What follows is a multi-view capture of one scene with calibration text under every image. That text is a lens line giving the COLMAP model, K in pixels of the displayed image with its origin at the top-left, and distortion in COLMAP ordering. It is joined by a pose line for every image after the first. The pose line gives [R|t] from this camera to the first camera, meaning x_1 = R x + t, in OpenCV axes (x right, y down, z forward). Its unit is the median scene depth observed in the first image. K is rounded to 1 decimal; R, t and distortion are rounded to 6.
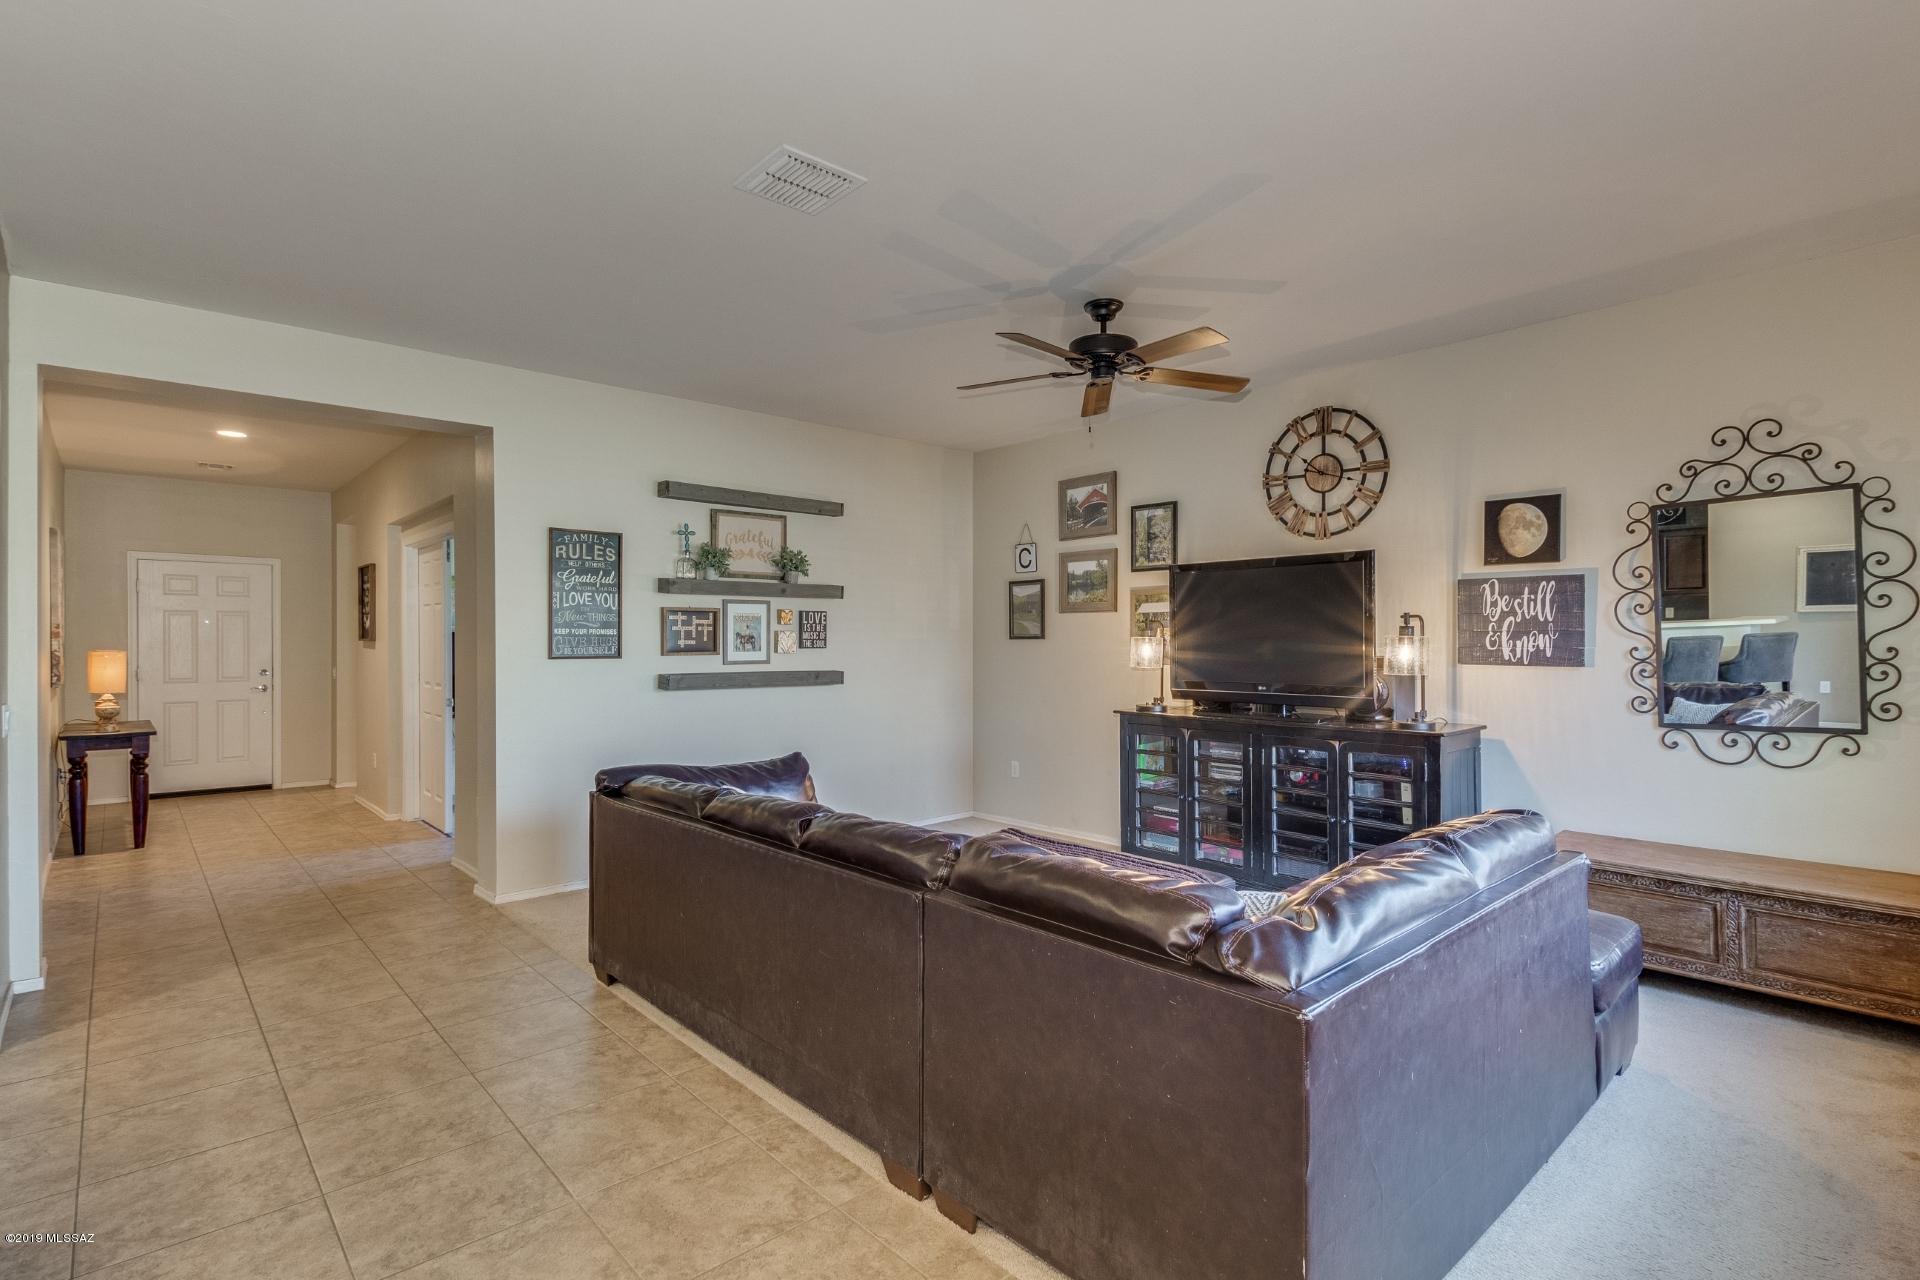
lens RADIAL K [[917.9, 0, 945.7], [0, 917.9, 641.8], [0, 0, 1]] dist [0.001196, -0.000303]
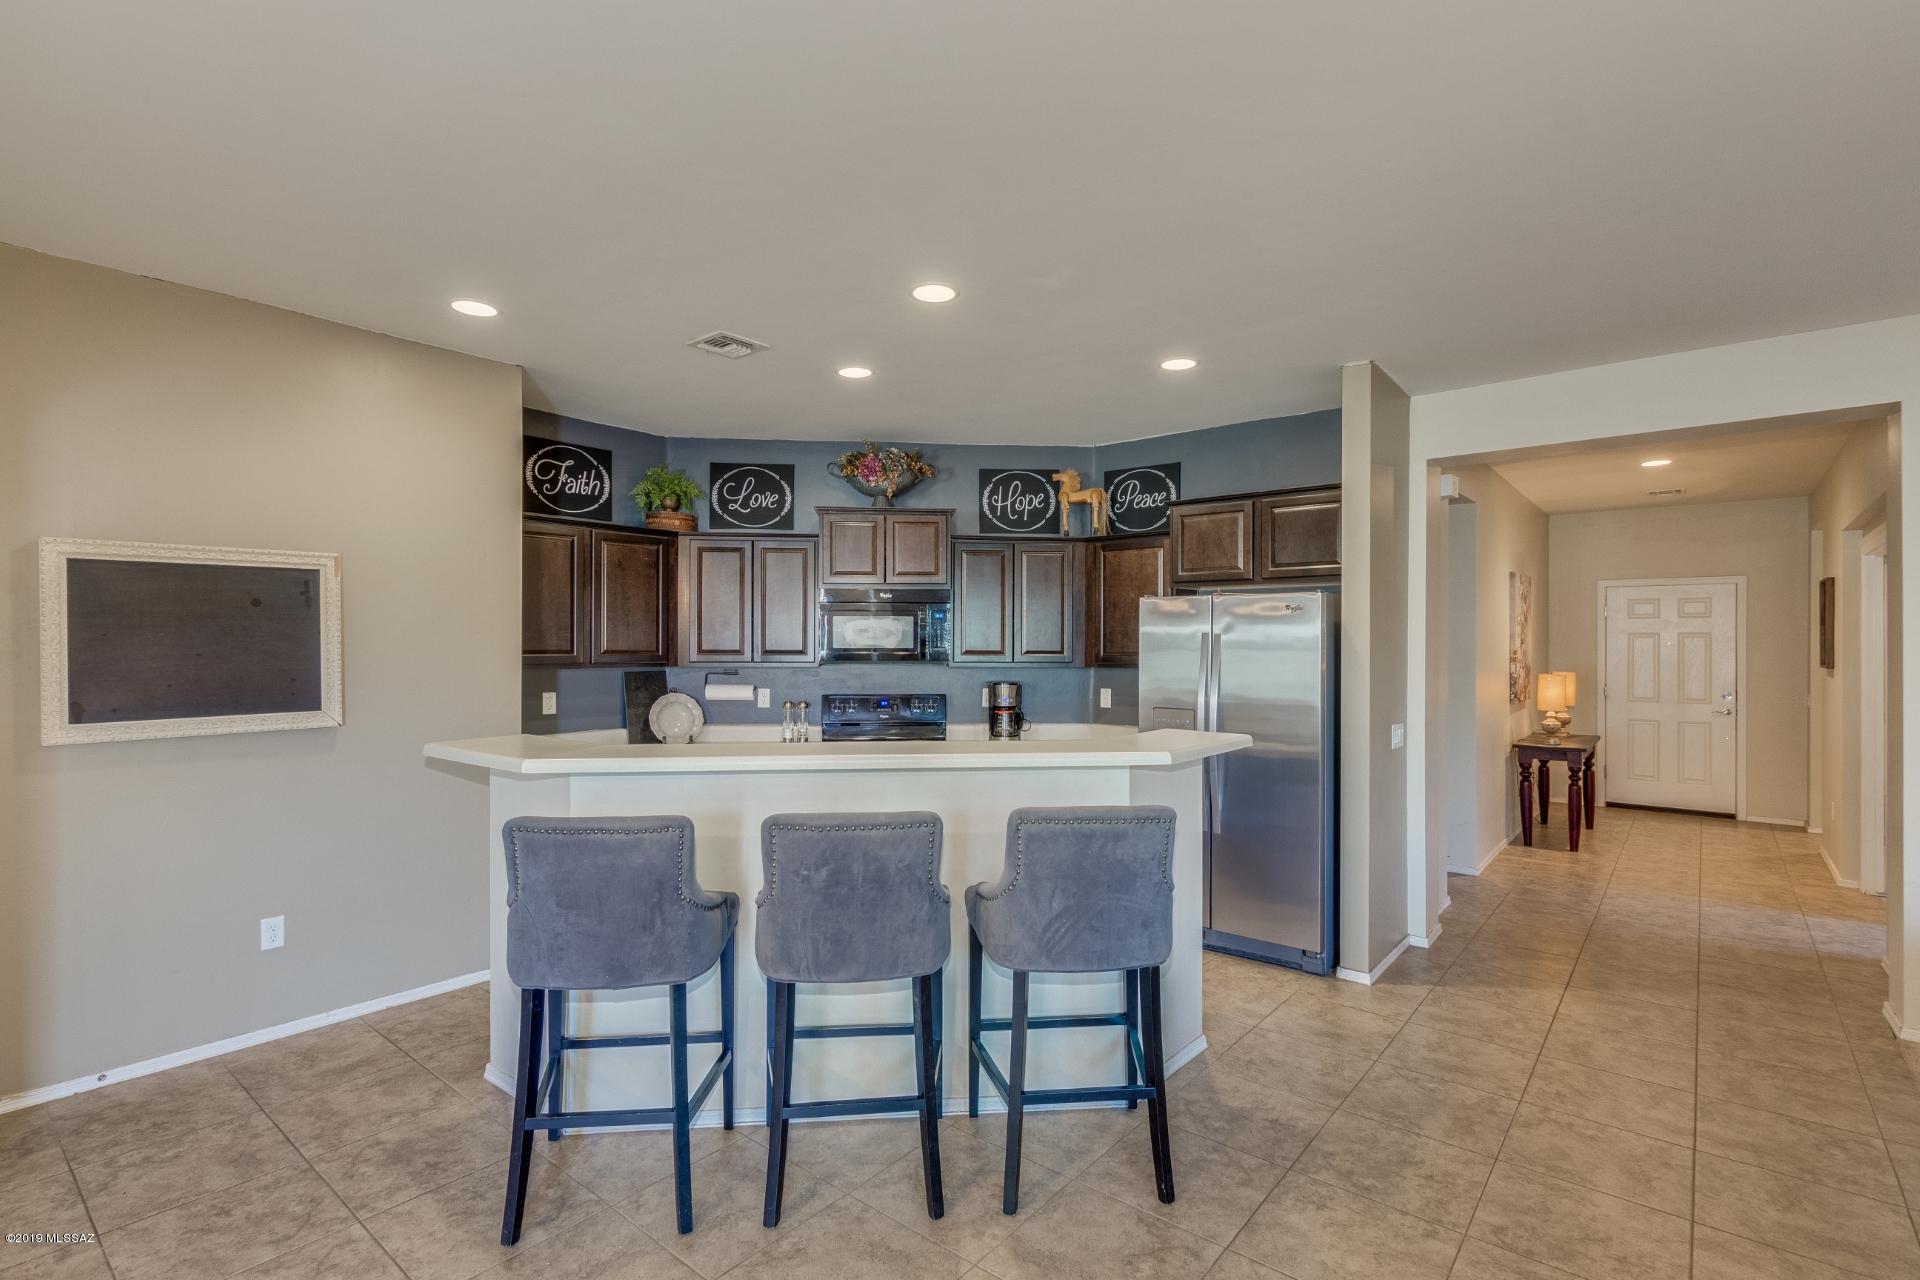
lens RADIAL K [[896.9, 0, 963.2], [0, 896.9, 641.6], [0, 0, 1]] dist [0.000785, -0.000405]
pose [[0.150777, -0.002171, -0.988565, 0.095246], [-0.004606, 0.999985, -0.002899, -0.025792], [0.988557, 0.004990, 0.150765, 0.108243]]
